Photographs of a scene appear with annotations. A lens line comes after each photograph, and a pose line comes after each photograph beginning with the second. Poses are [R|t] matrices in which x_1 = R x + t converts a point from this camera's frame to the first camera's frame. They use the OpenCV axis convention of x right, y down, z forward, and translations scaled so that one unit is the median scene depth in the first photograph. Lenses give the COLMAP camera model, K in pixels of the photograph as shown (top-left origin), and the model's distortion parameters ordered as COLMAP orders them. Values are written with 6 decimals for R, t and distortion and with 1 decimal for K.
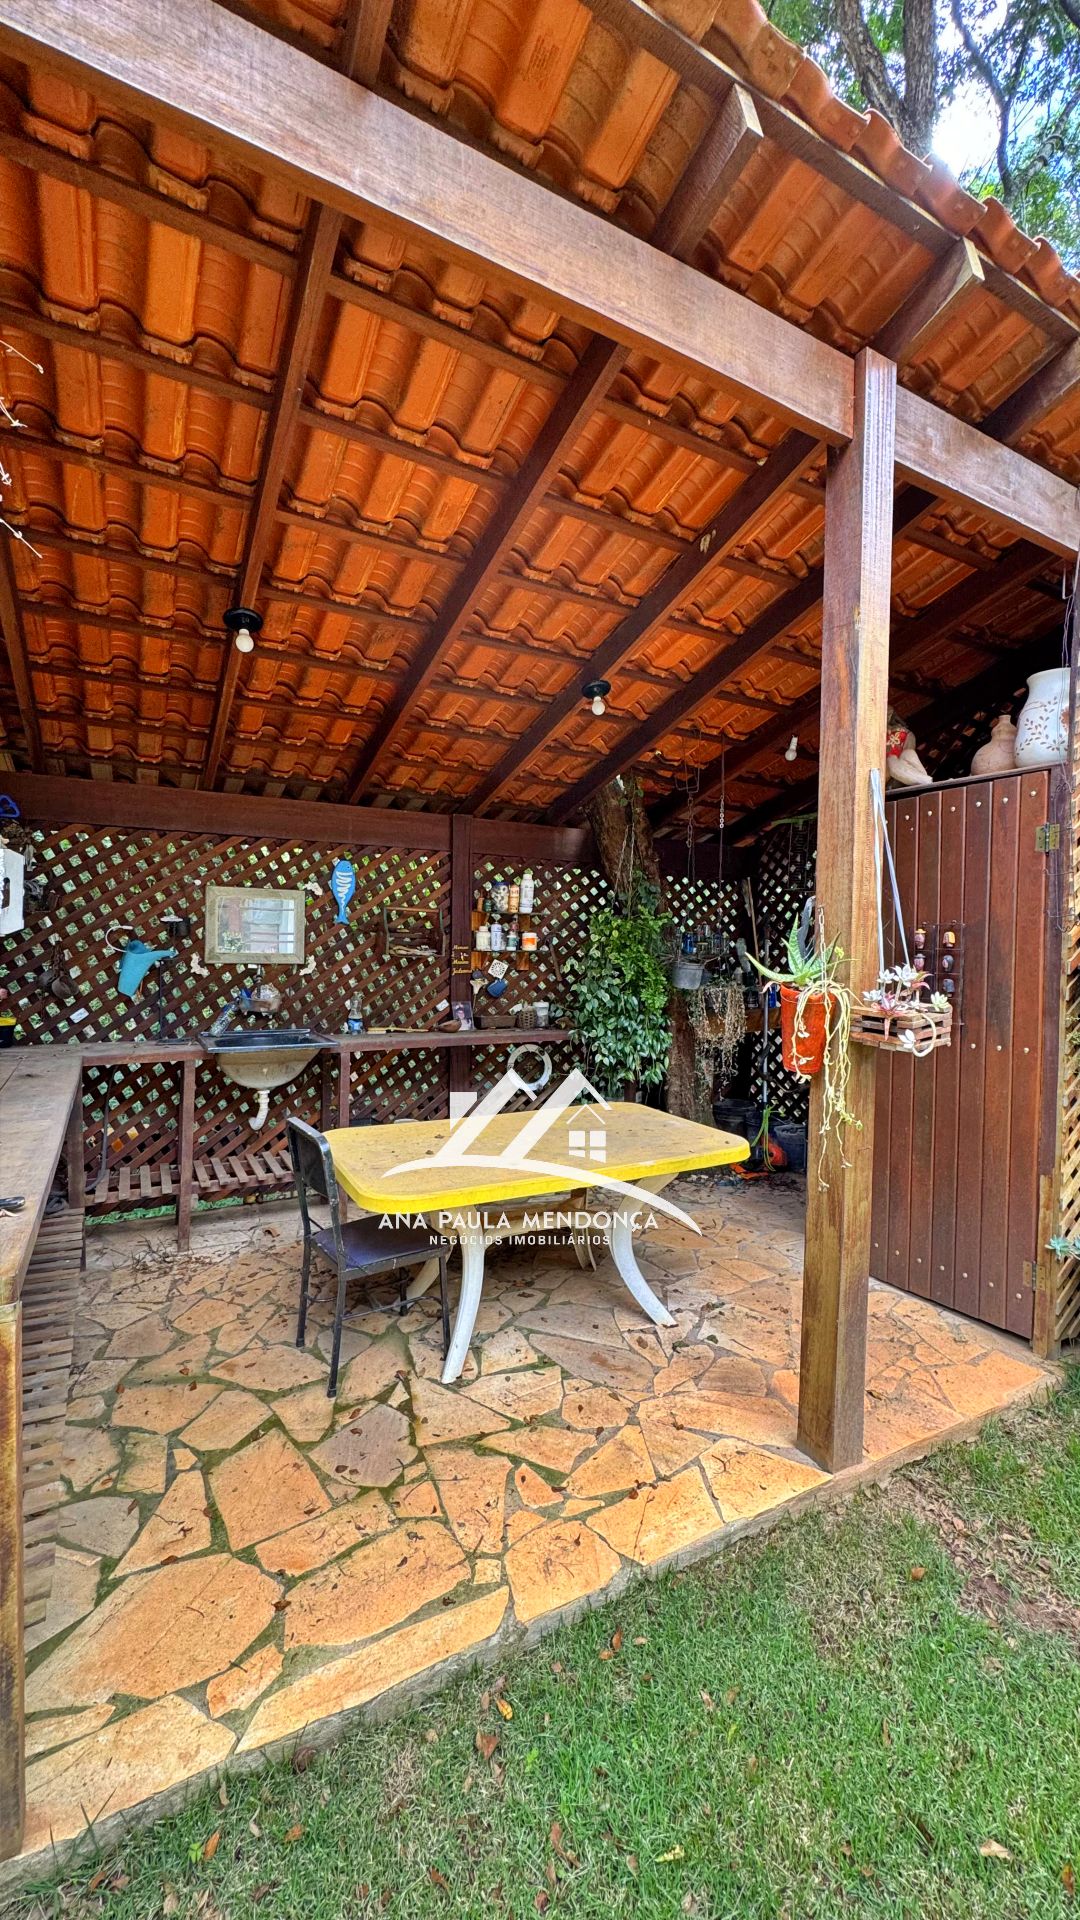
lens RADIAL K [[771.3, 0, 541.6], [0, 771.3, 962.0], [0, 0, 1]] dist [0.002452, 0.001515]
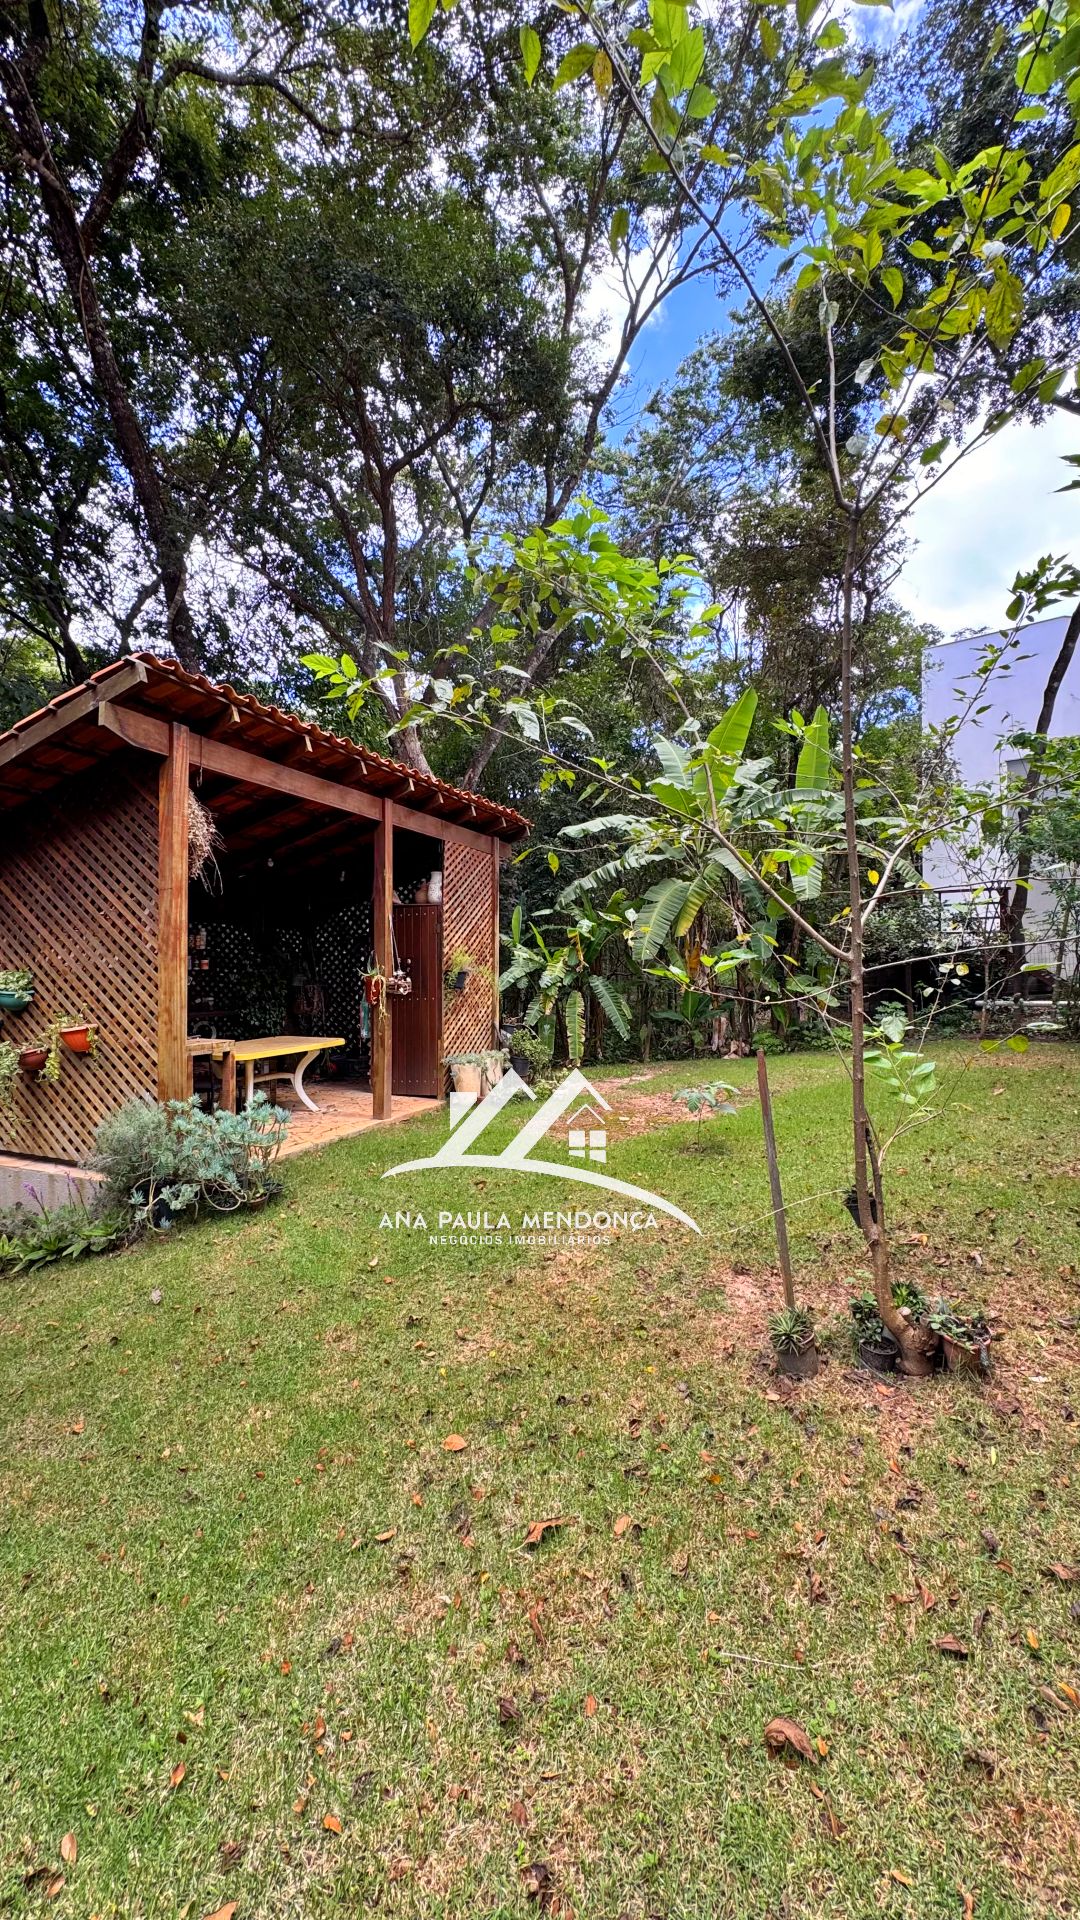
lens RADIAL K [[771.3, 0, 541.7], [0, 771.3, 948.8], [0, 0, 1]] dist [0.002452, 0.001515]
pose [[0.786191, -0.008712, 0.617922, -1.176024], [0.023797, 0.999586, -0.016185, -0.019713], [-0.617525, 0.027430, 0.786073, -2.140395]]
